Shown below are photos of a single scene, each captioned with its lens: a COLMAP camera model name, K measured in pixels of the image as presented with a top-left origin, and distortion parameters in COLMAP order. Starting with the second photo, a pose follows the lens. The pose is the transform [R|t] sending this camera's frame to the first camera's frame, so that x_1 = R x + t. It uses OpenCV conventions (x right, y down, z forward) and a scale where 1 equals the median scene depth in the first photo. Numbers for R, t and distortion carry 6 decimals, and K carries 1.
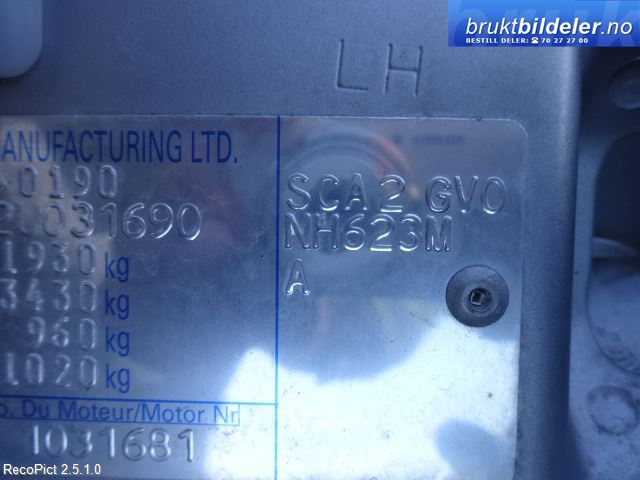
lens RADIAL K [[470.0, 0, 320.1], [0, 470.0, 242.6], [0, 0, 1]] dist [-0.004253, -0.000825]
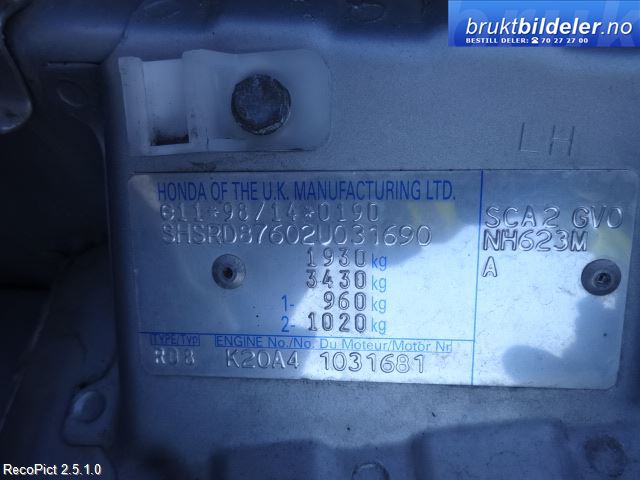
lens RADIAL K [[470.0, 0, 320.5], [0, 470.0, 237.2], [0, 0, 1]] dist [-0.004253, -0.000825]
pose [[0.998053, -0.015088, -0.060517, -0.544355], [0.023052, 0.990828, 0.133147, -0.266650], [0.057953, -0.134283, 0.989247, -0.665292]]
